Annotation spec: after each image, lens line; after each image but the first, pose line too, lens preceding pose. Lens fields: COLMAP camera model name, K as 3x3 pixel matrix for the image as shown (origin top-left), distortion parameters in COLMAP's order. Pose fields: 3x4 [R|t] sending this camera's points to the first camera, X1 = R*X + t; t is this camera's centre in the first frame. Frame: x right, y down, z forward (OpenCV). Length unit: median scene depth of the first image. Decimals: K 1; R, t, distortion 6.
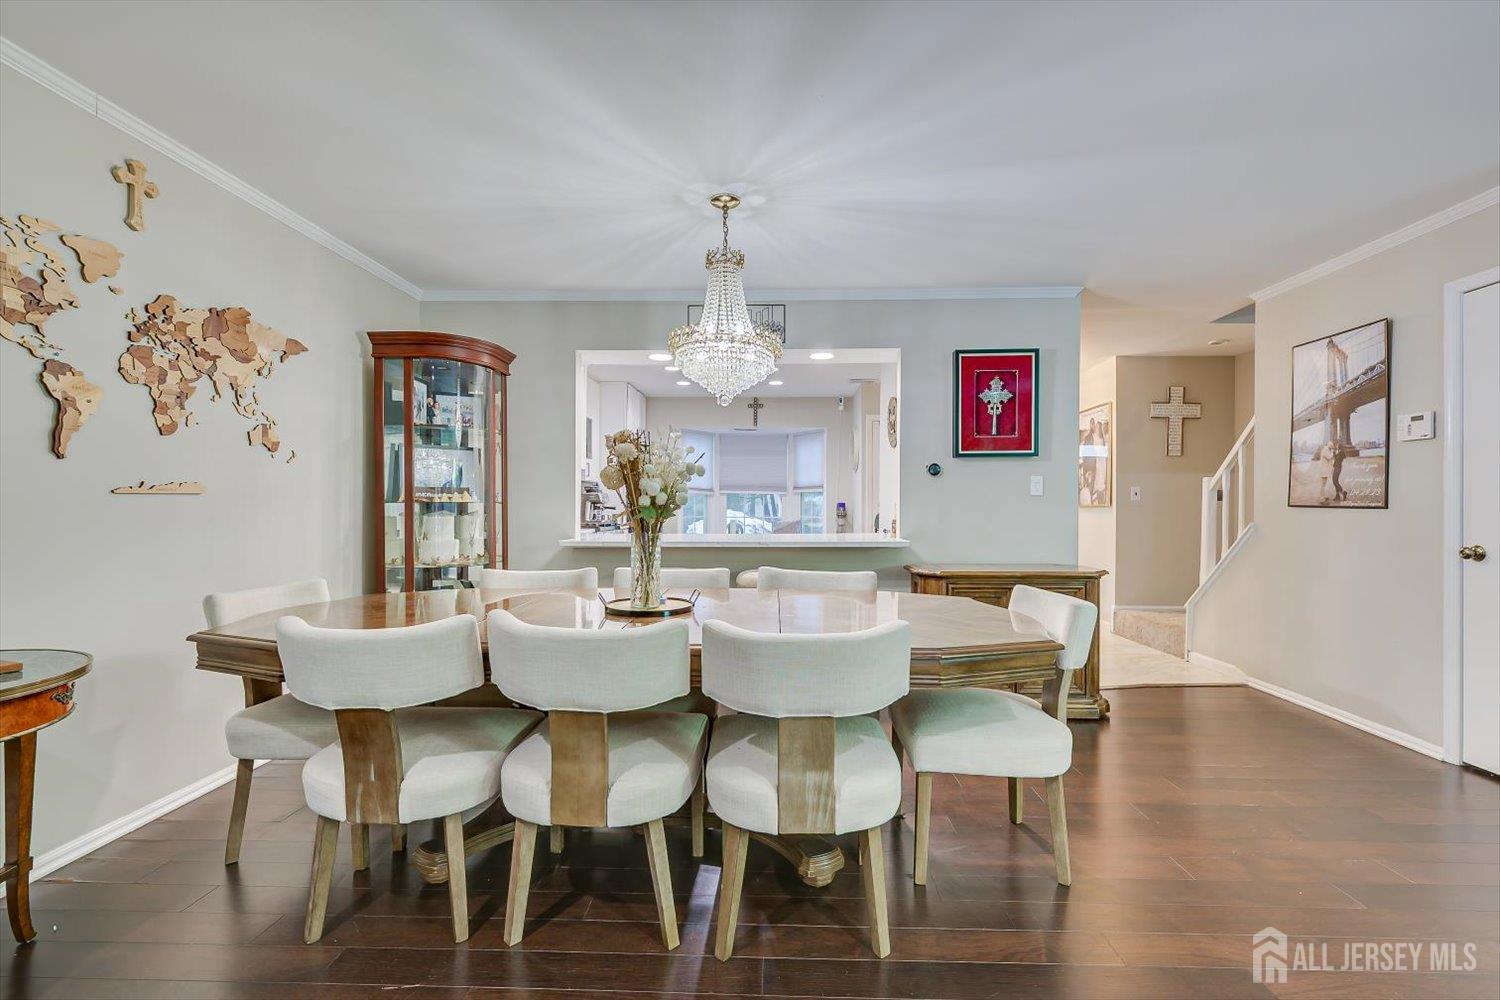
lens RADIAL K [[661.3, 0, 755.7], [0, 661.3, 507.9], [0, 0, 1]] dist [0.002429, 0.000391]
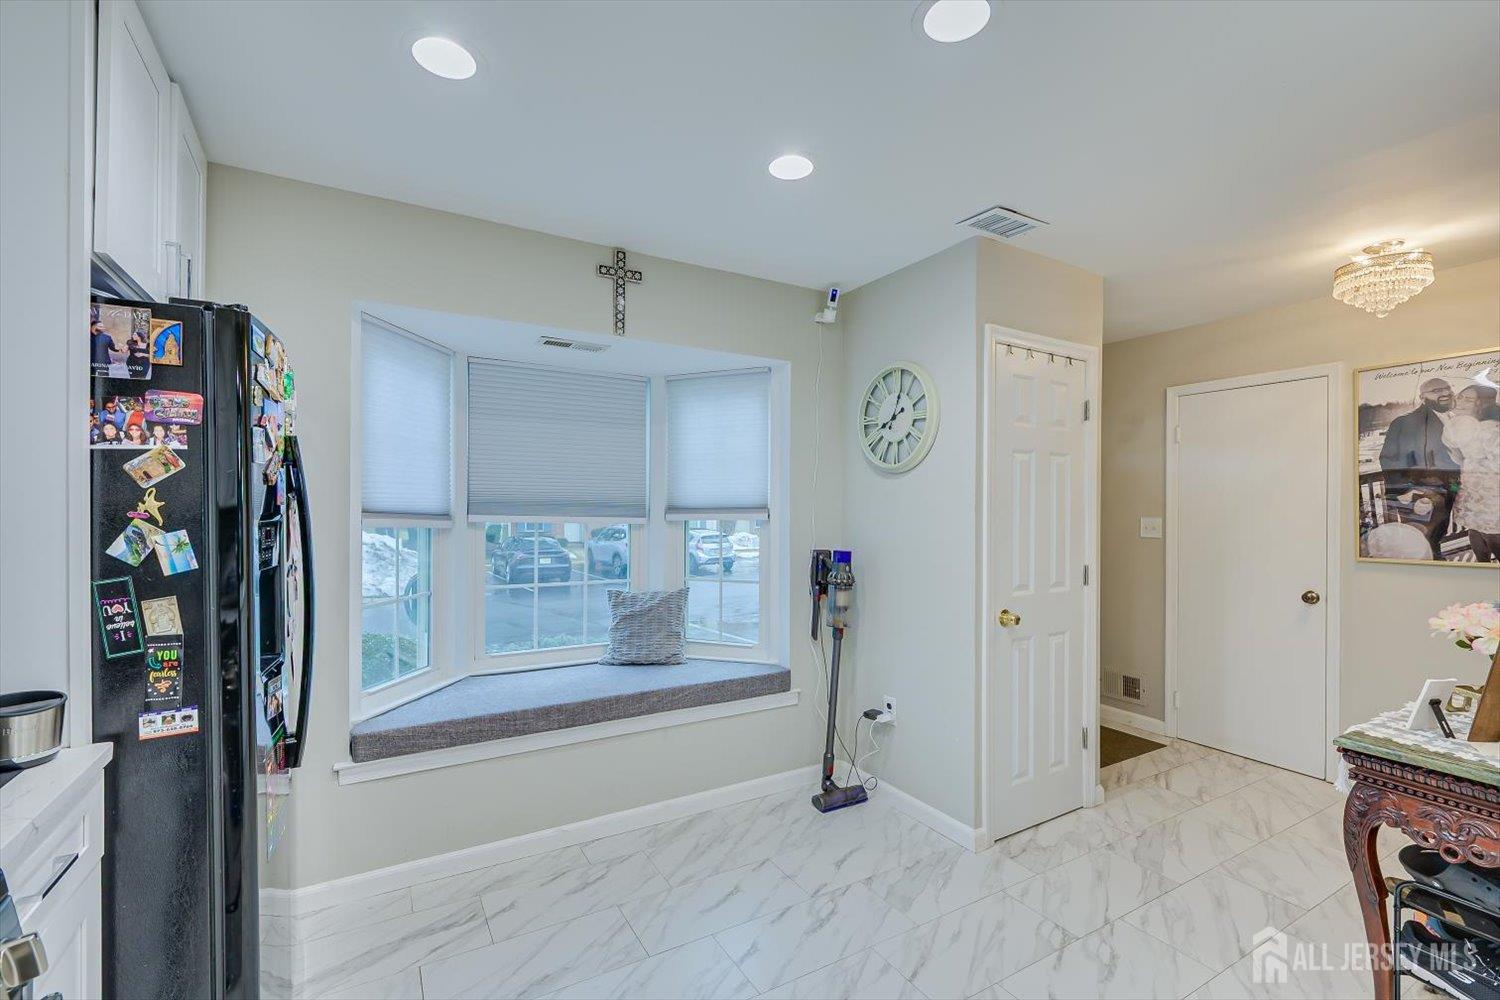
lens RADIAL K [[661.3, 0, 755.7], [0, 661.3, 507.9], [0, 0, 1]] dist [0.002429, 0.000391]
pose [[0.840564, 0.000978, 0.541711, -0.343329], [0.001912, 0.999987, -0.004773, -0.085218], [-0.541708, 0.005047, 0.840551, 1.834163]]
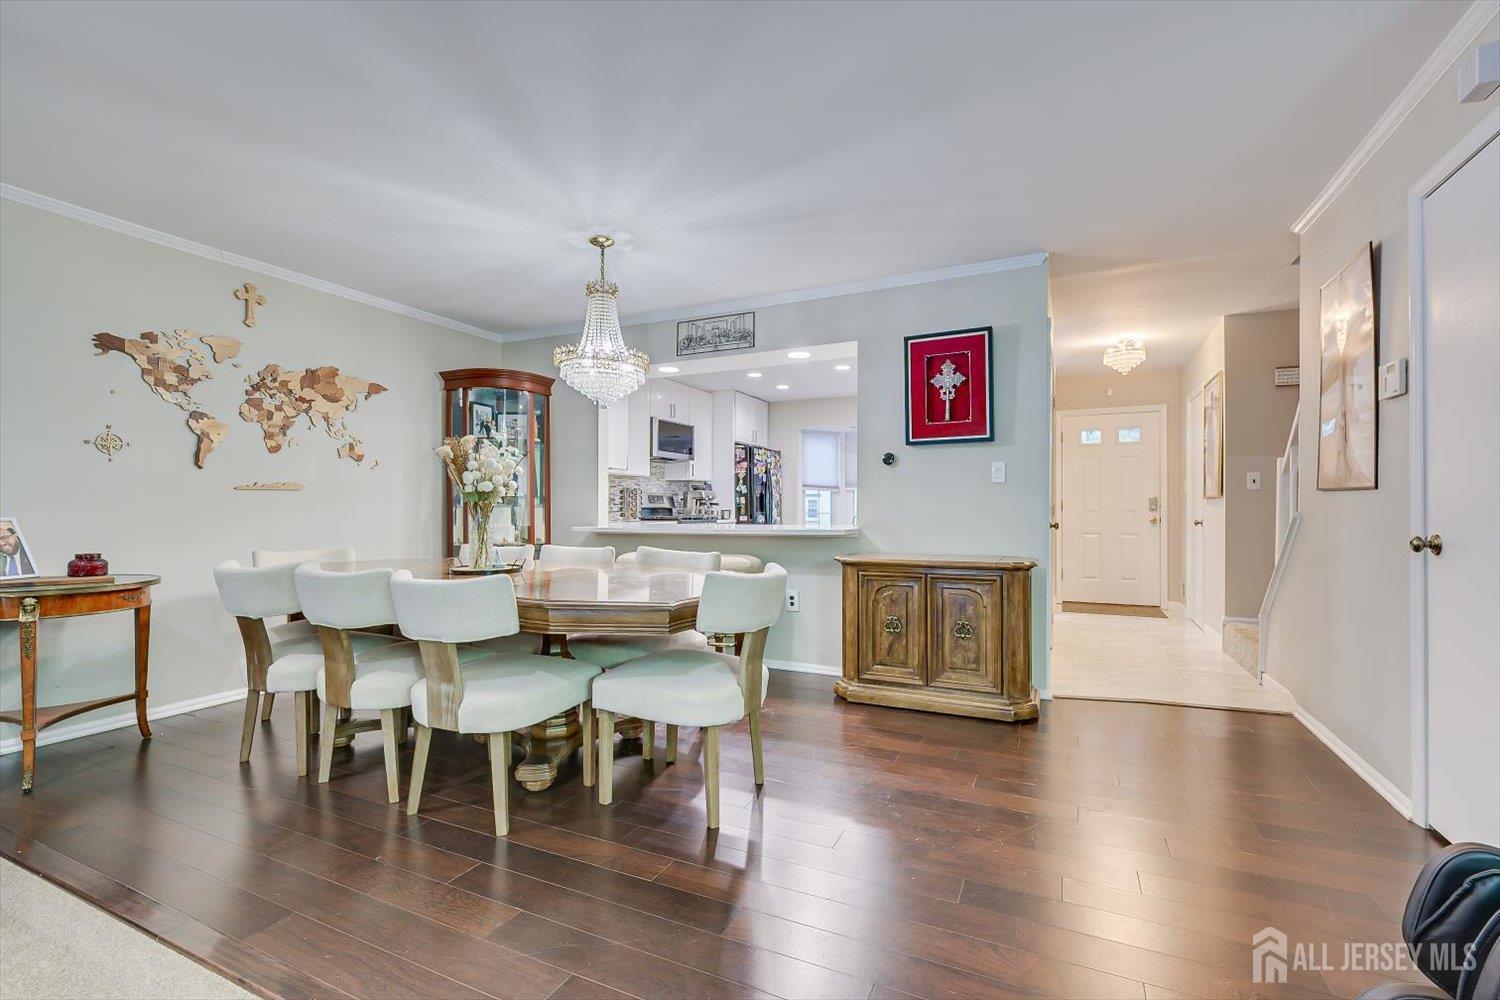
lens RADIAL K [[661.3, 0, 755.7], [0, 661.3, 507.9], [0, 0, 1]] dist [0.002429, 0.000391]
pose [[0.916751, -0.004415, -0.399434, 0.673163], [0.003136, 0.999988, -0.003856, 0.026698], [0.399446, 0.002282, 0.916754, 0.008410]]
